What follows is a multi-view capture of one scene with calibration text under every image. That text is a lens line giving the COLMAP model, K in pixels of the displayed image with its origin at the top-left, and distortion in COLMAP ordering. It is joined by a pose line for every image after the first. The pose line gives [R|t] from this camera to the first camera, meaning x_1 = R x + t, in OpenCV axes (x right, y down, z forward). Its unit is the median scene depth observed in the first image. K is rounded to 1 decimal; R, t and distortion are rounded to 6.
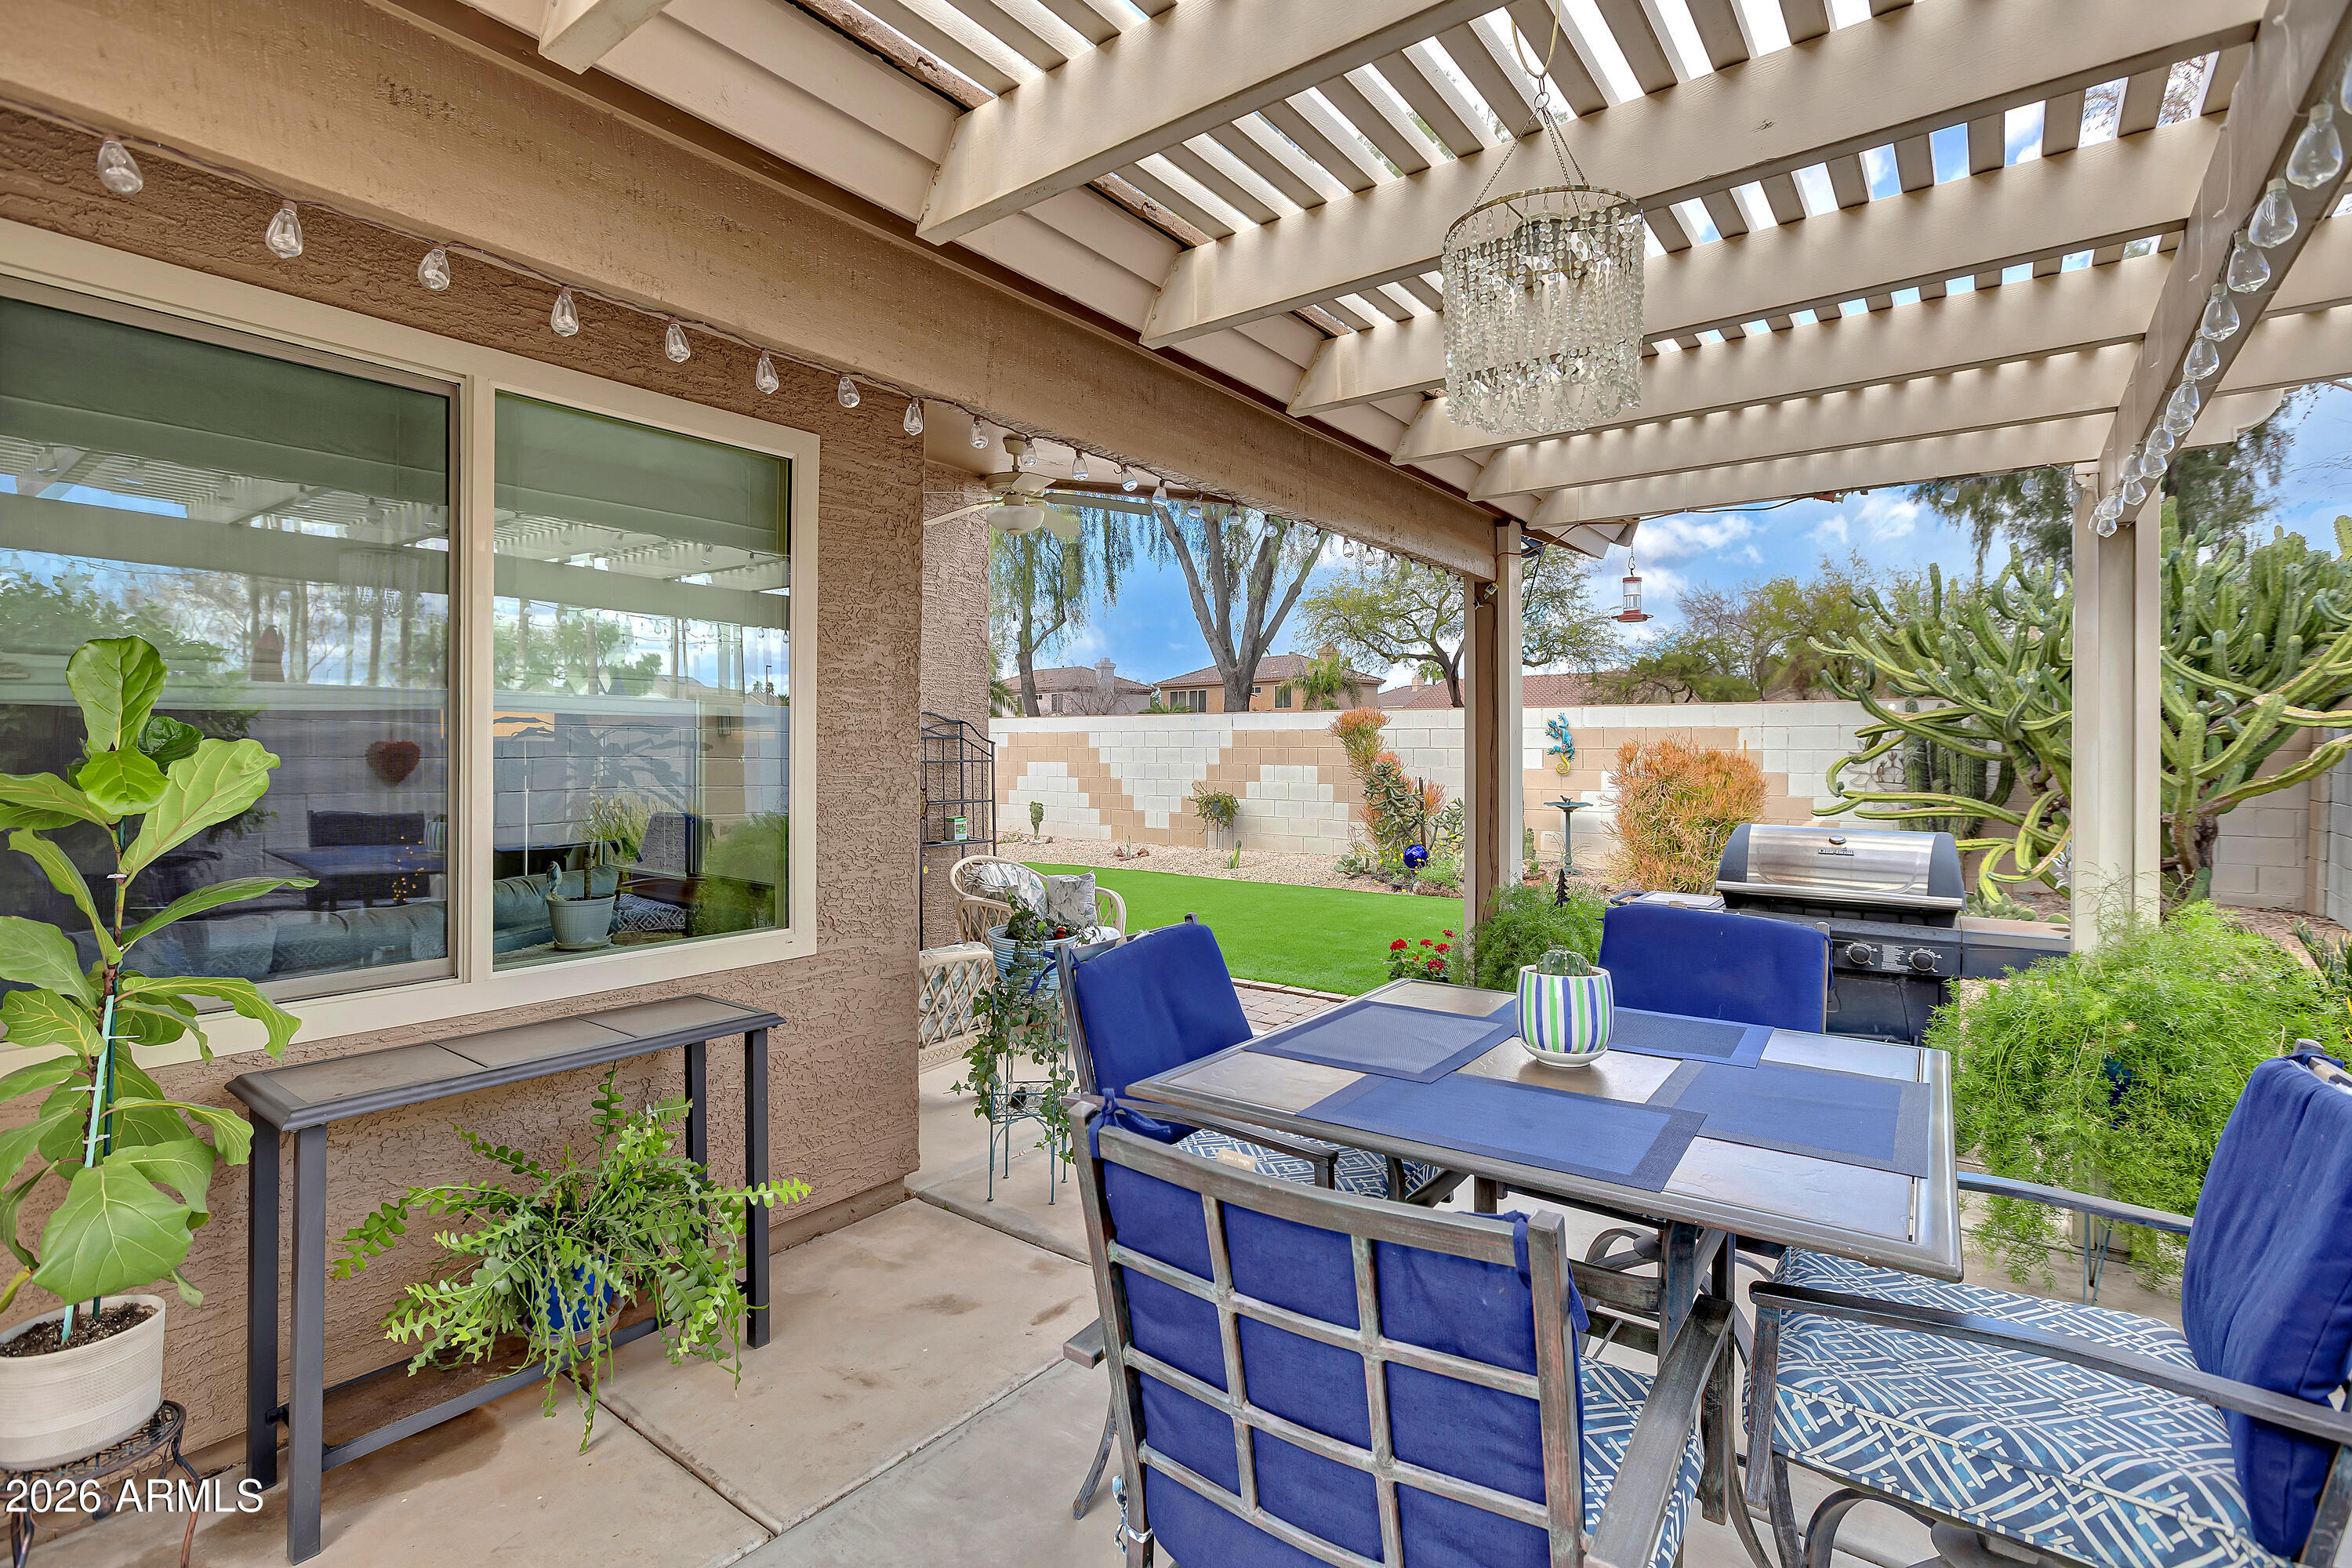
lens RADIAL K [[1109.5, 0, 1170.3], [0, 1109.5, 769.0], [0, 0, 1]] dist [-0.032049, 0.002689]
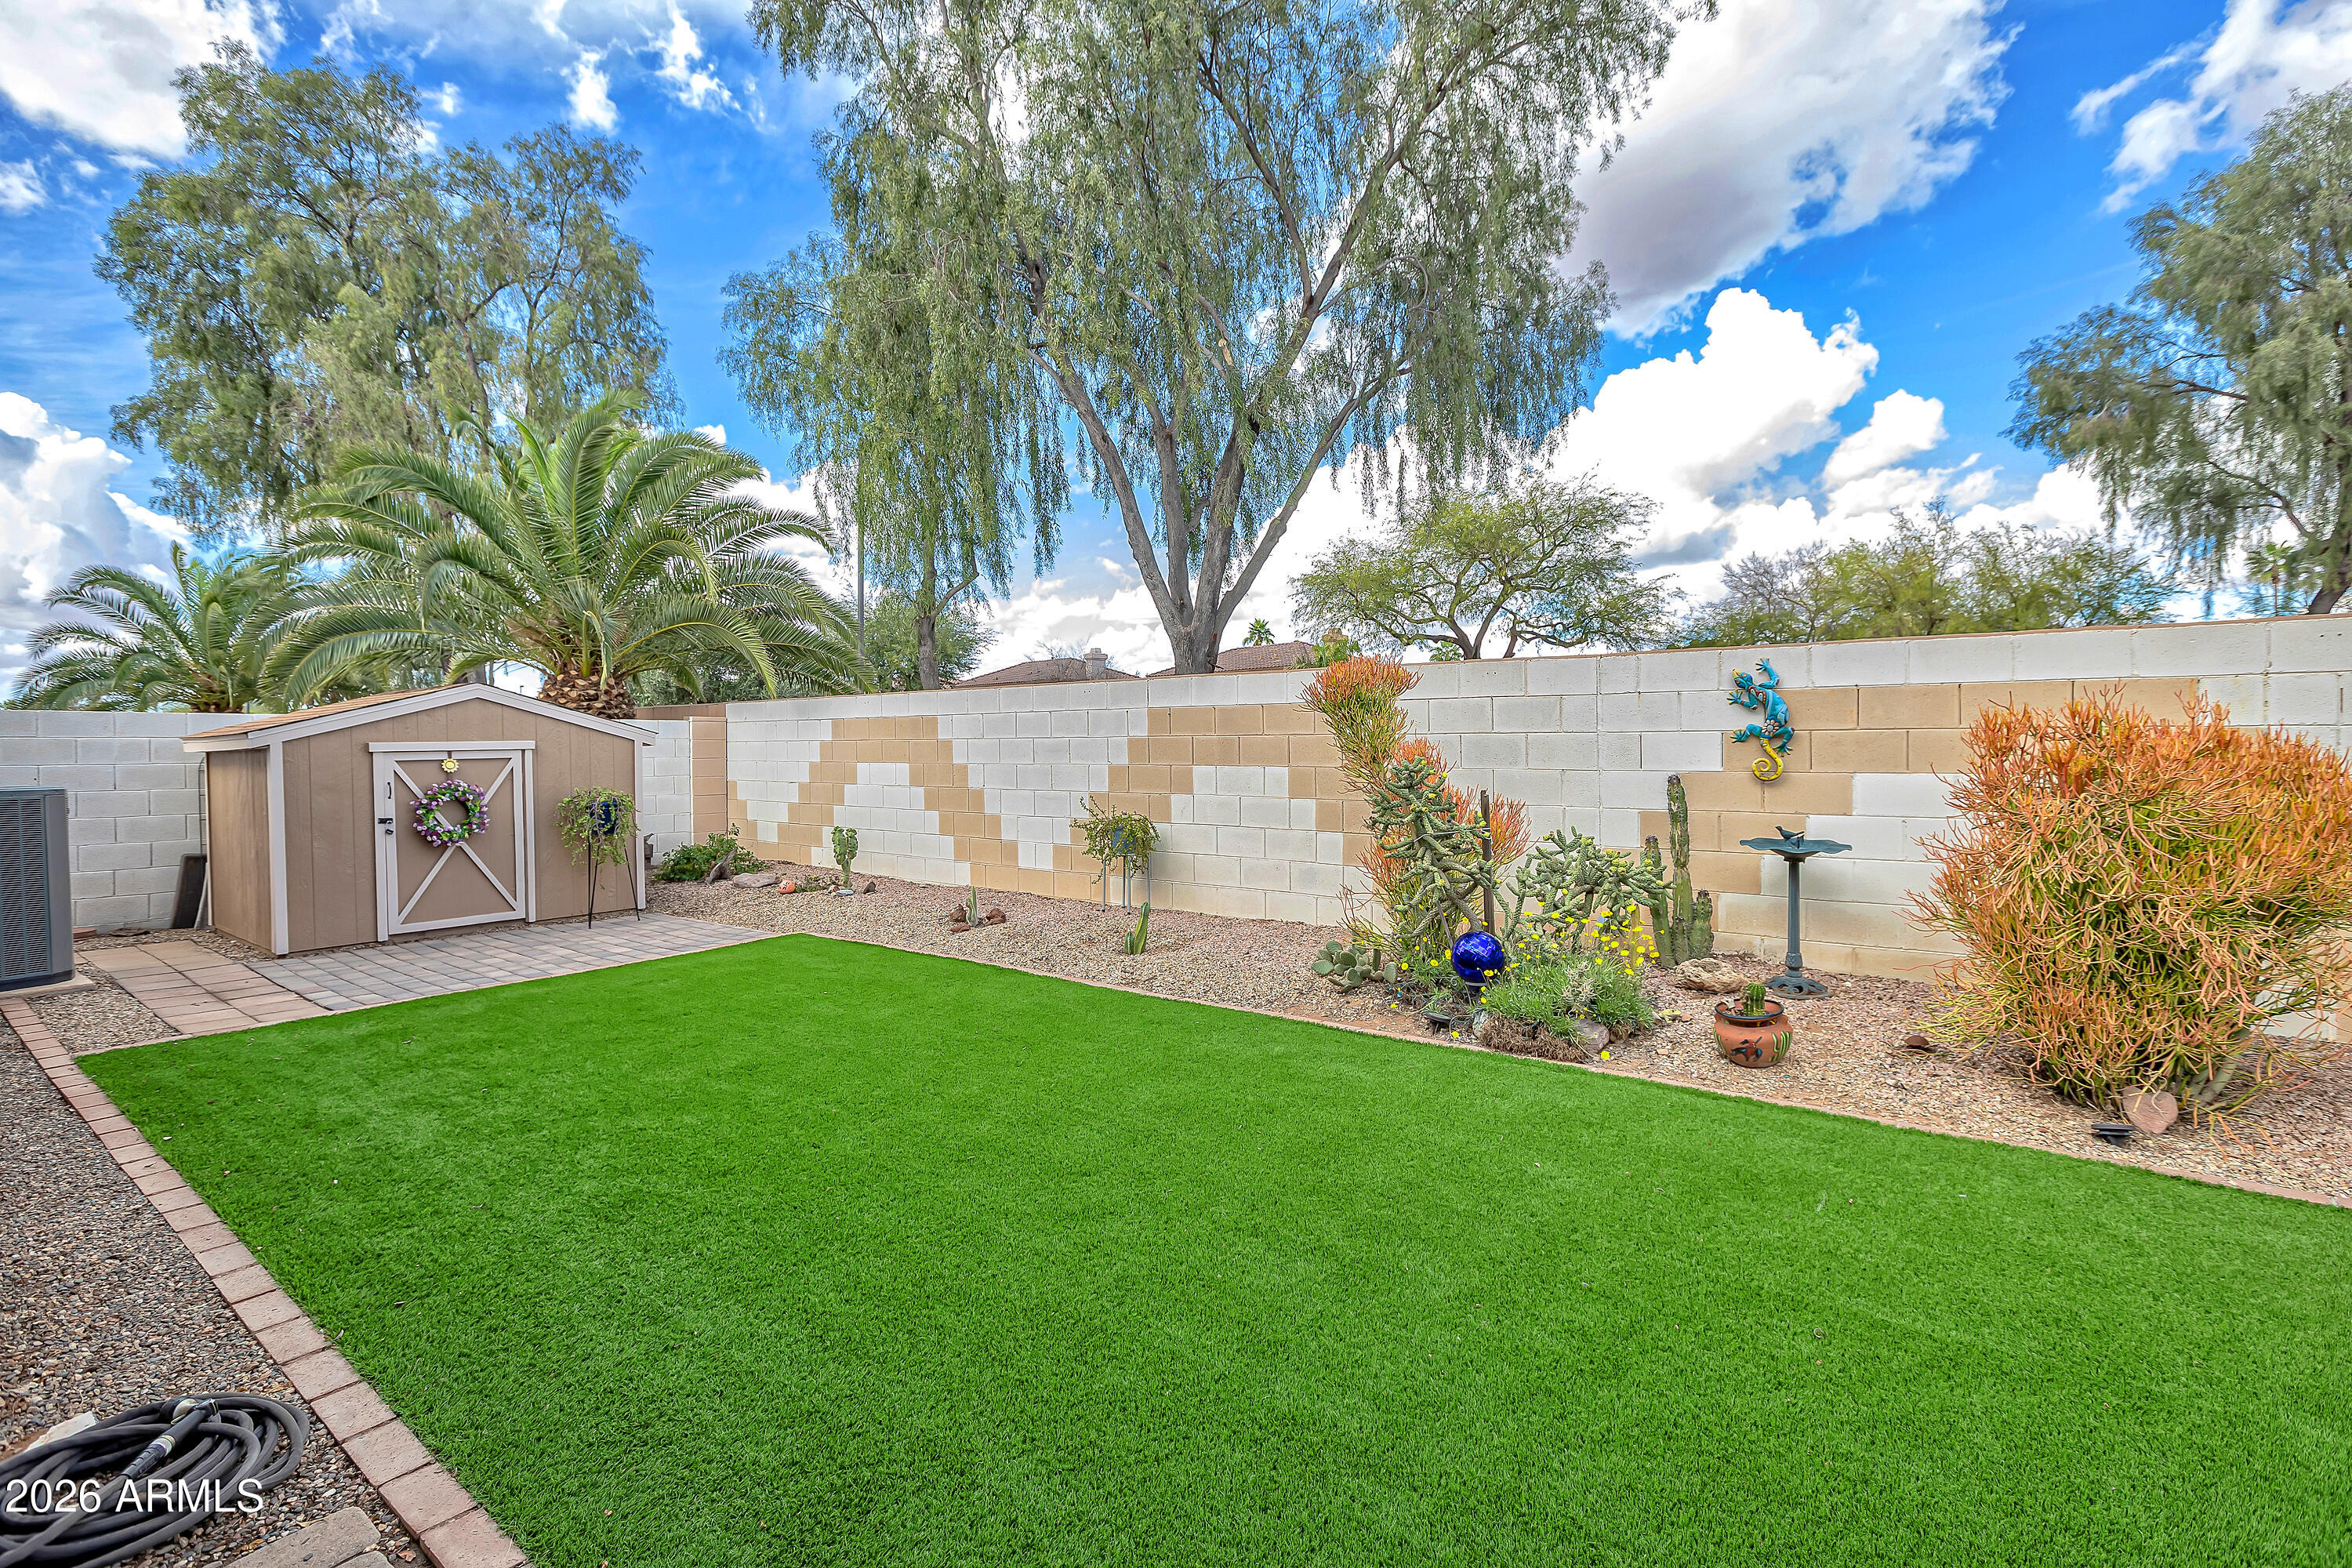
lens RADIAL K [[1109.5, 0, 1166.3], [0, 1109.5, 775.1], [0, 0, 1]] dist [-0.032049, 0.002689]
pose [[0.999881, -0.007737, -0.013382, 0.074475], [0.007855, 0.999931, 0.008788, -0.003798], [0.013313, -0.008892, 0.999872, 0.412623]]
